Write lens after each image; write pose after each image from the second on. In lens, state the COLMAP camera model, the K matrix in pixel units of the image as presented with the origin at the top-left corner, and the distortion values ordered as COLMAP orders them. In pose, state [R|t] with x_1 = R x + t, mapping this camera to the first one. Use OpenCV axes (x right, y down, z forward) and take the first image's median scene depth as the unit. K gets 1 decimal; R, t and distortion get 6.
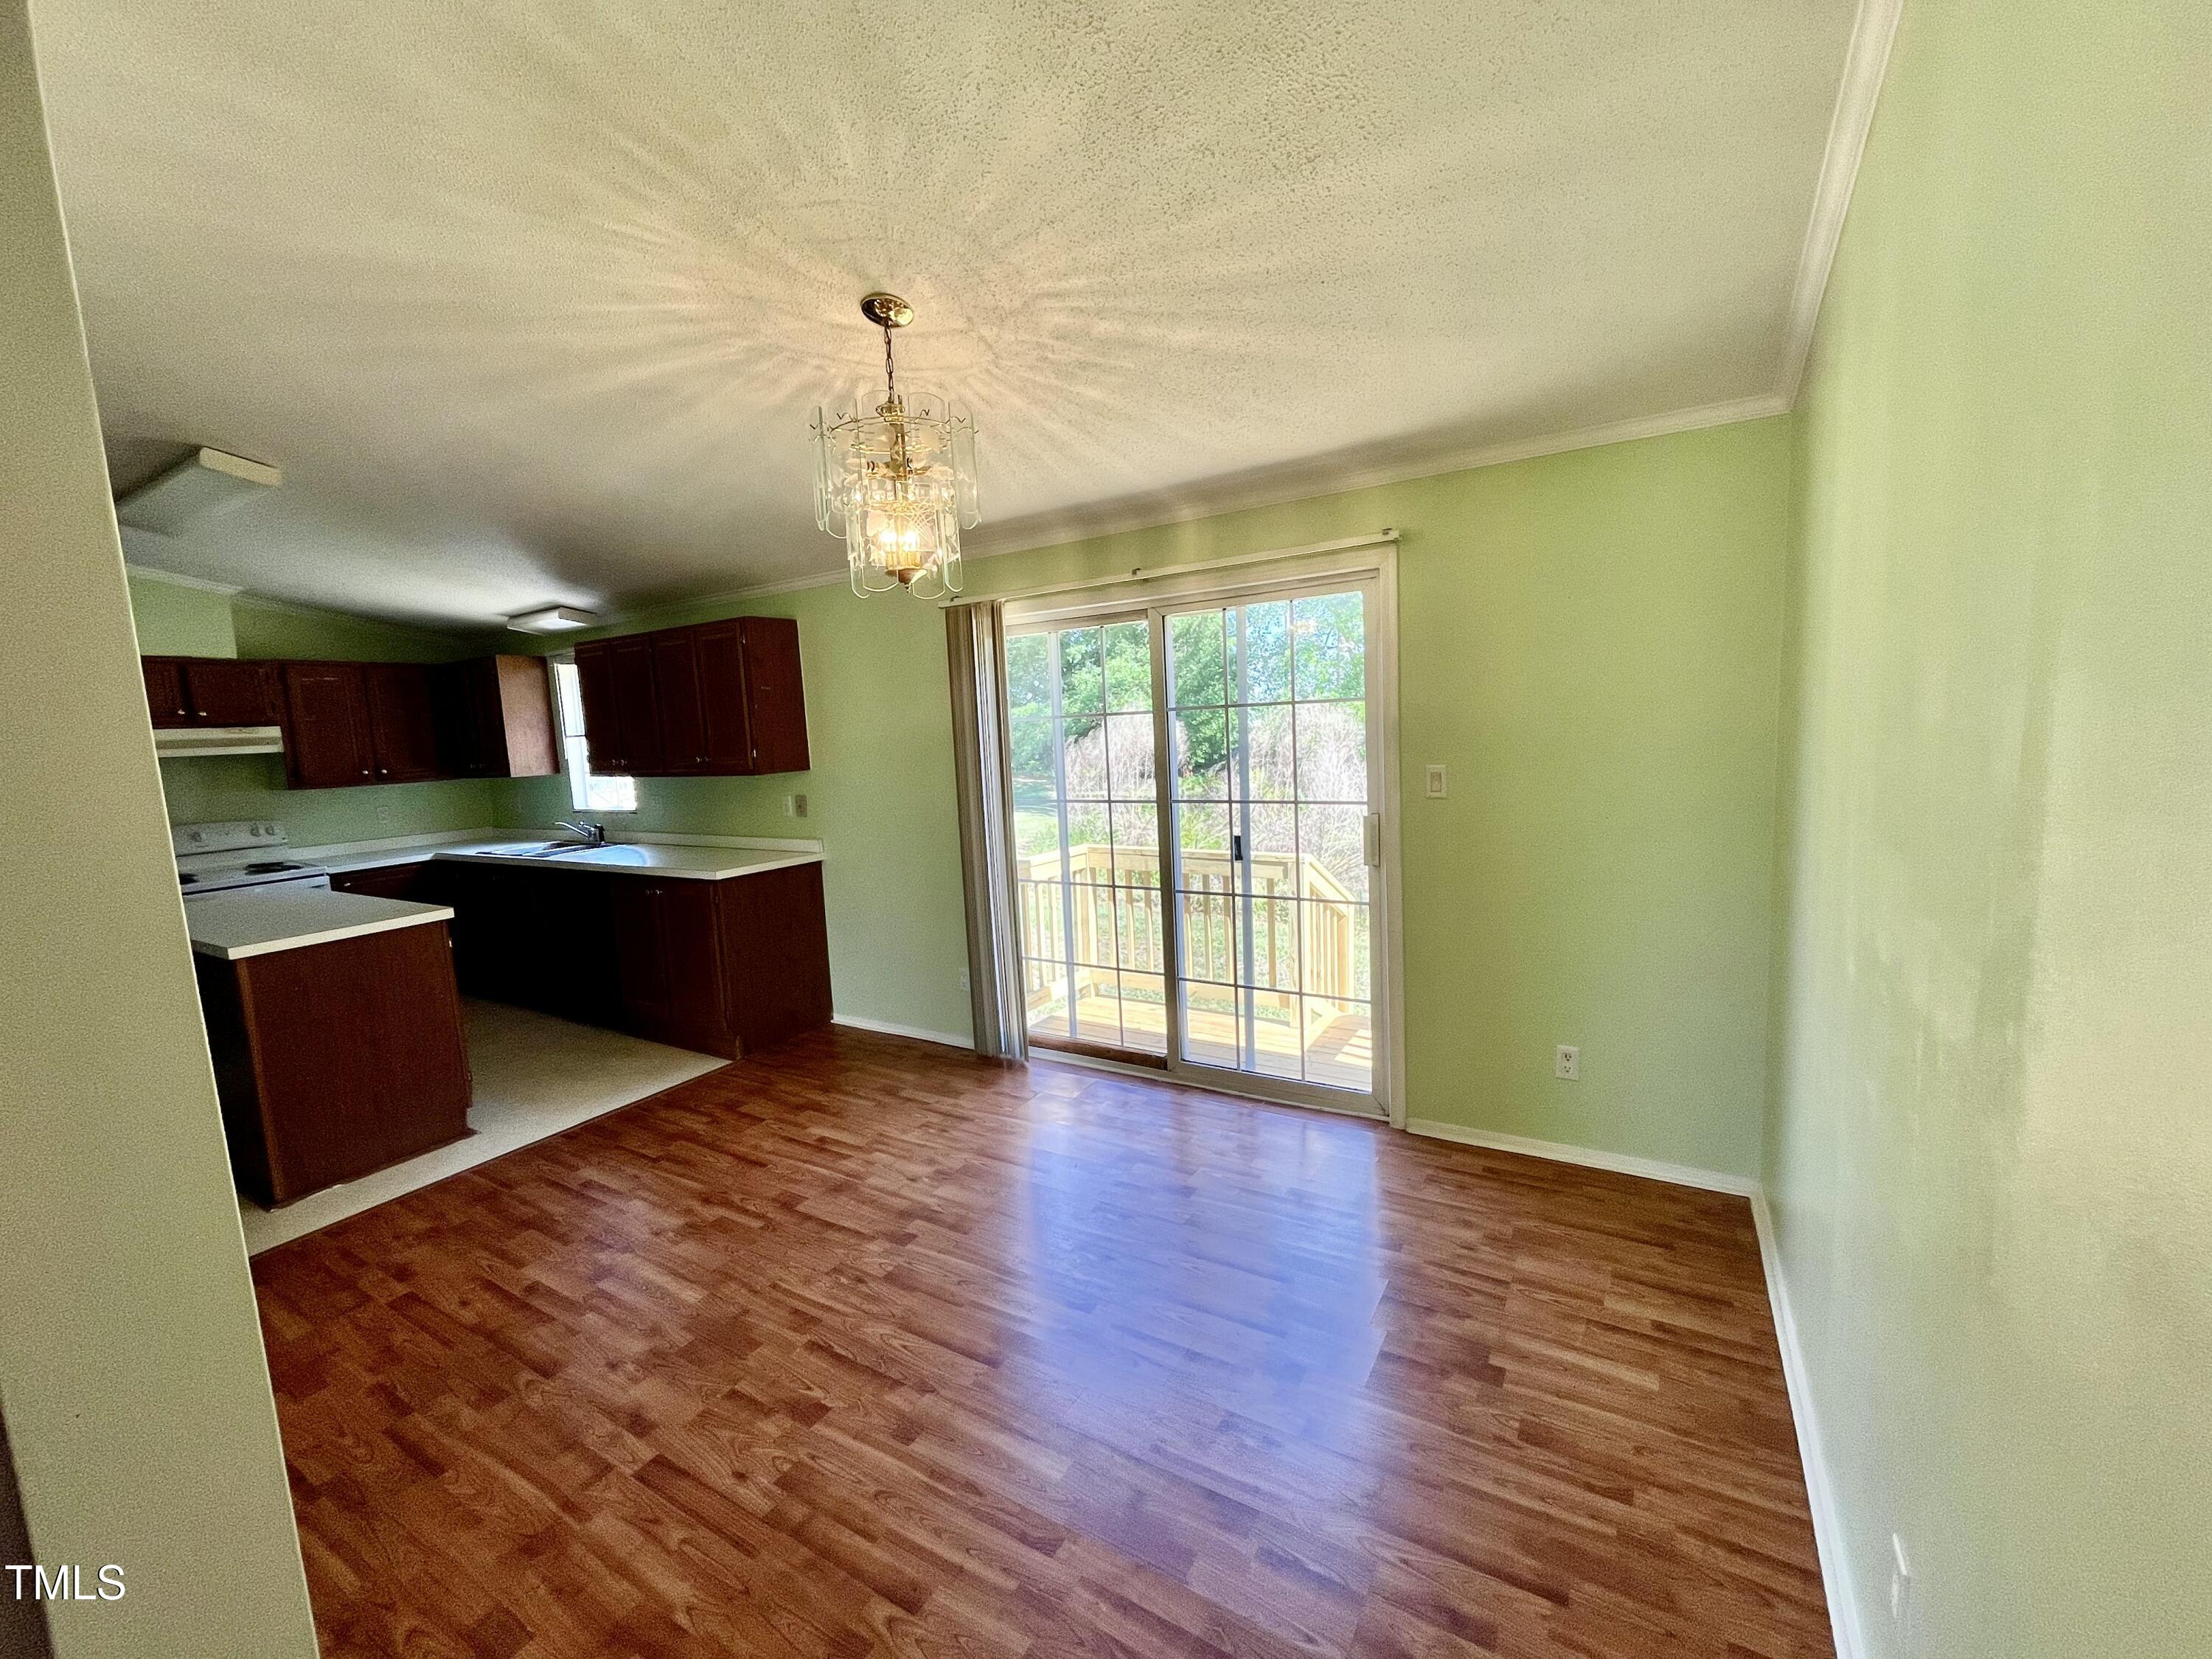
lens RADIAL K [[896.6, 0, 1108.0], [0, 896.6, 817.9], [0, 0, 1]] dist [-0.002334, -0.000018]
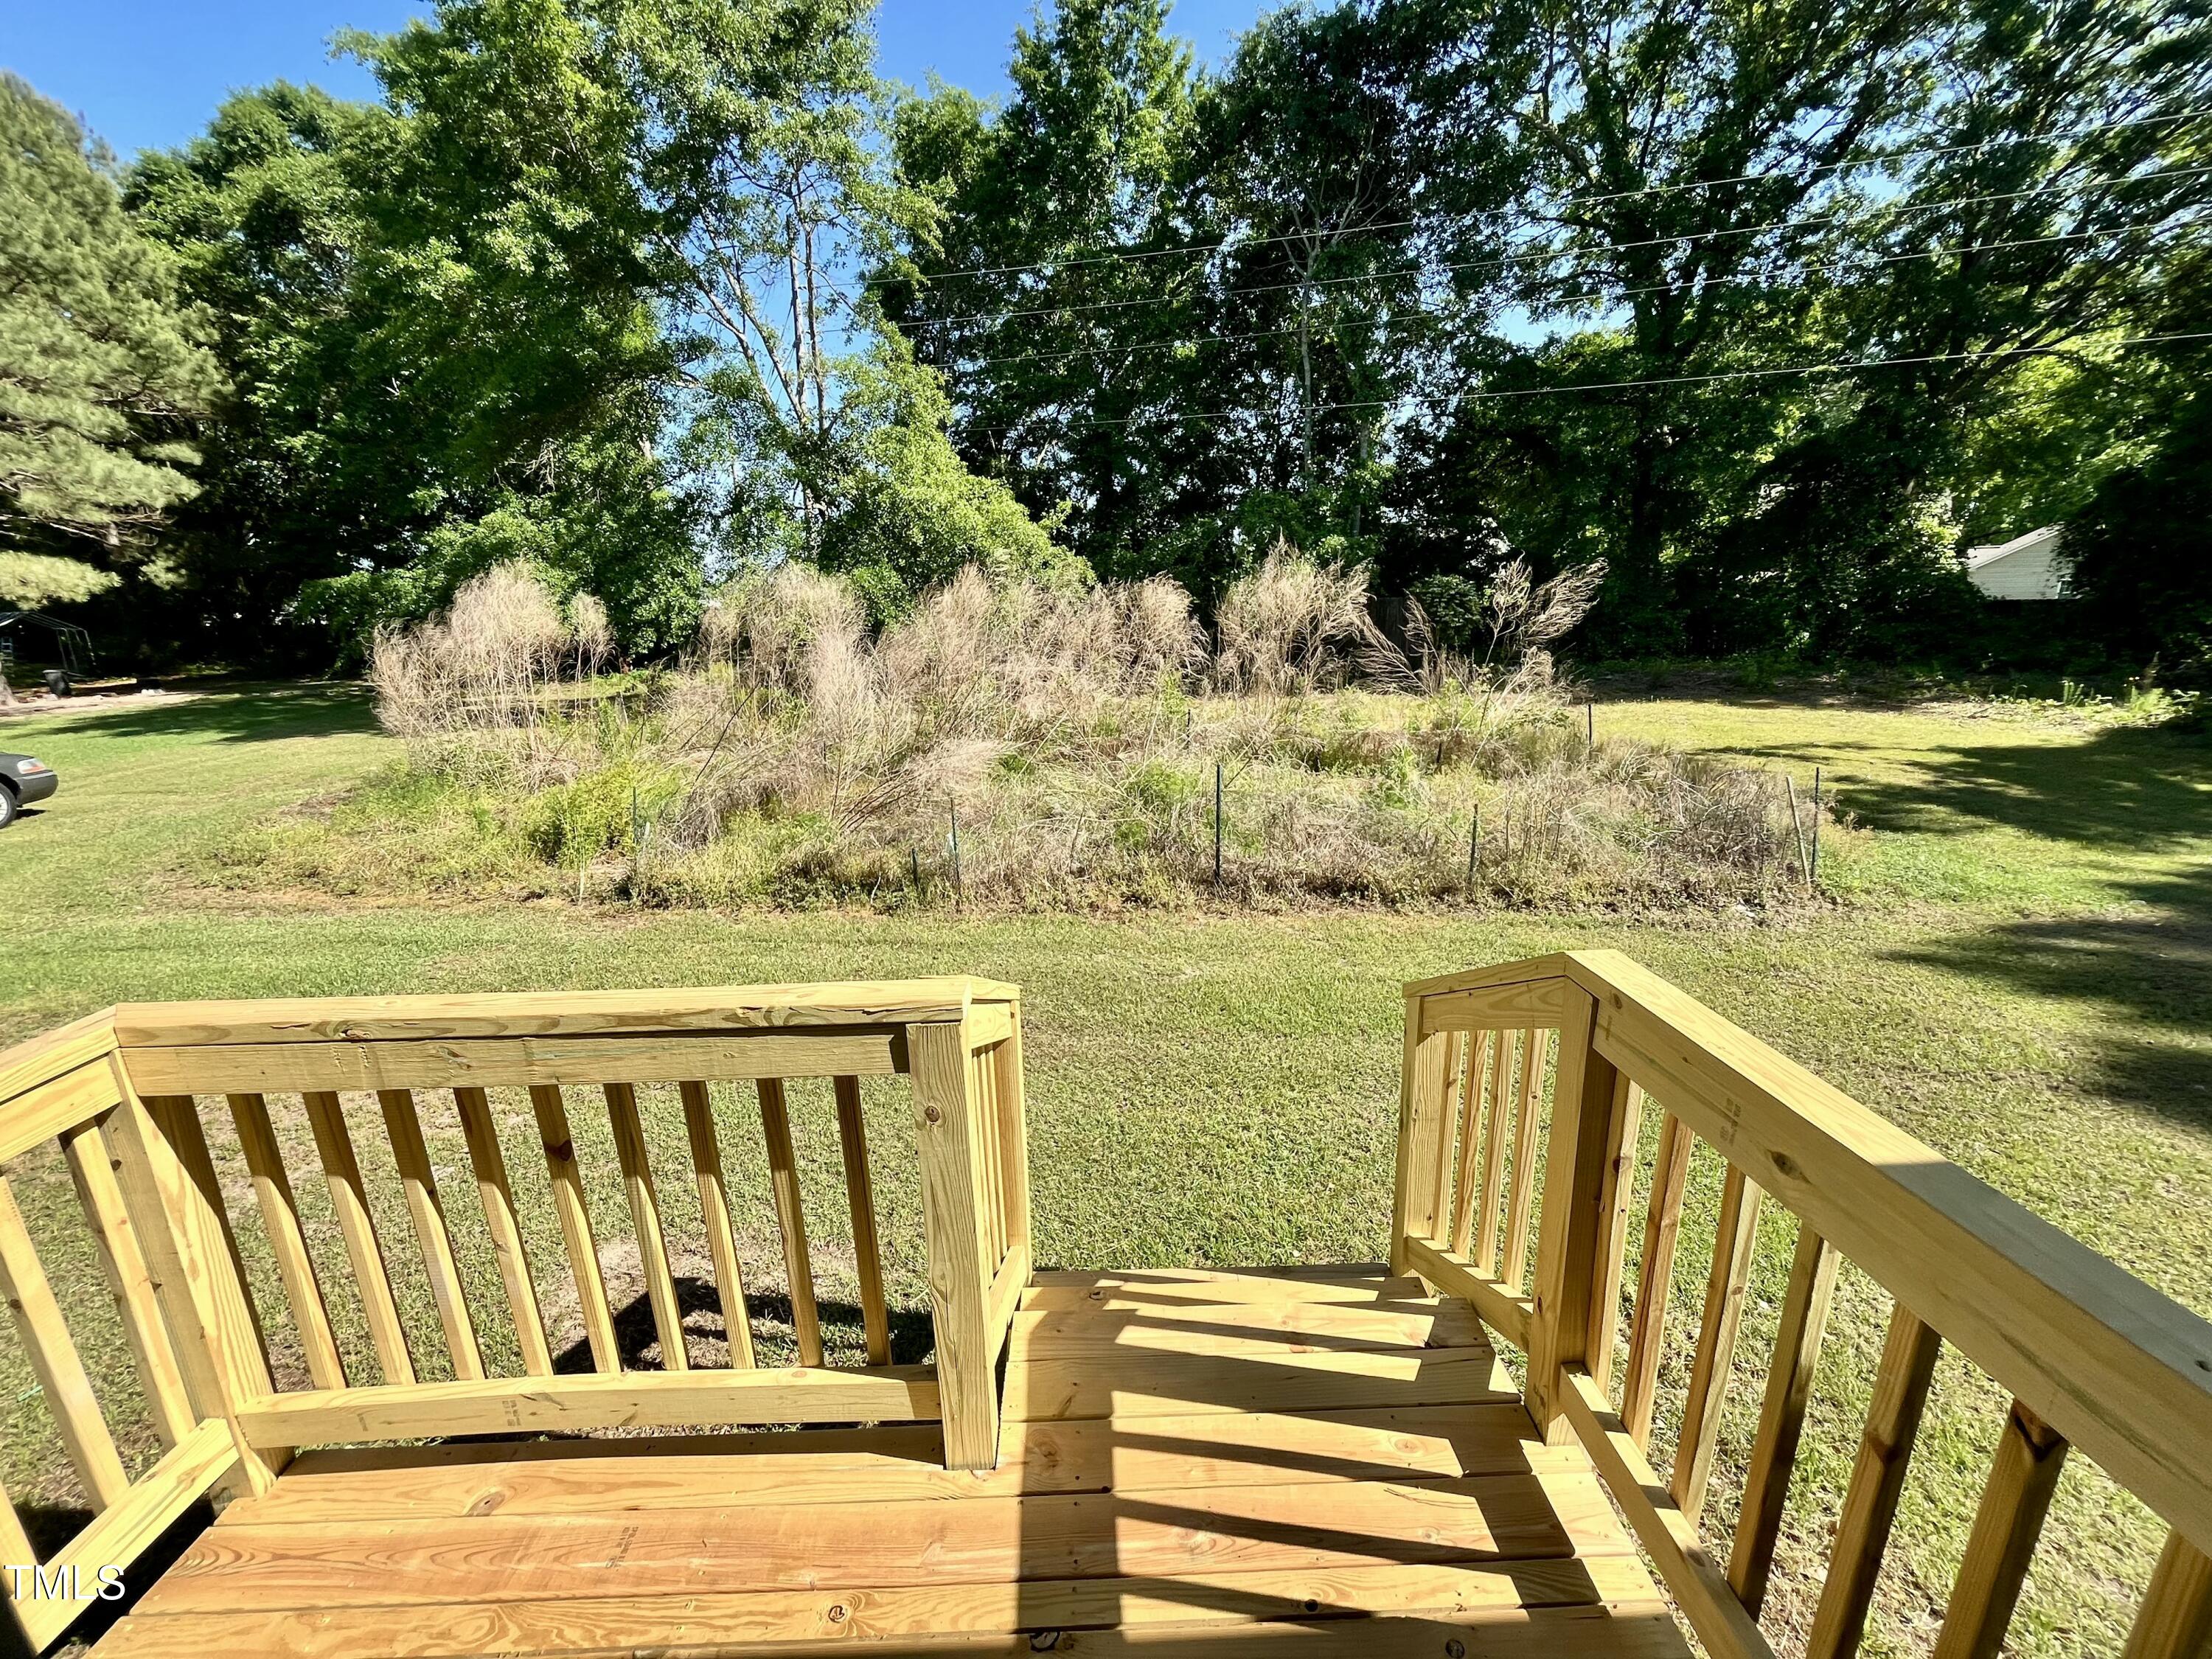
lens RADIAL K [[896.6, 0, 1110.0], [0, 896.6, 842.8], [0, 0, 1]] dist [-0.002334, -0.000018]
pose [[0.842442, -0.133503, 0.521984, 0.015954], [0.052151, 0.984471, 0.167621, -0.009110], [-0.536256, -0.113989, 0.836323, 0.106510]]
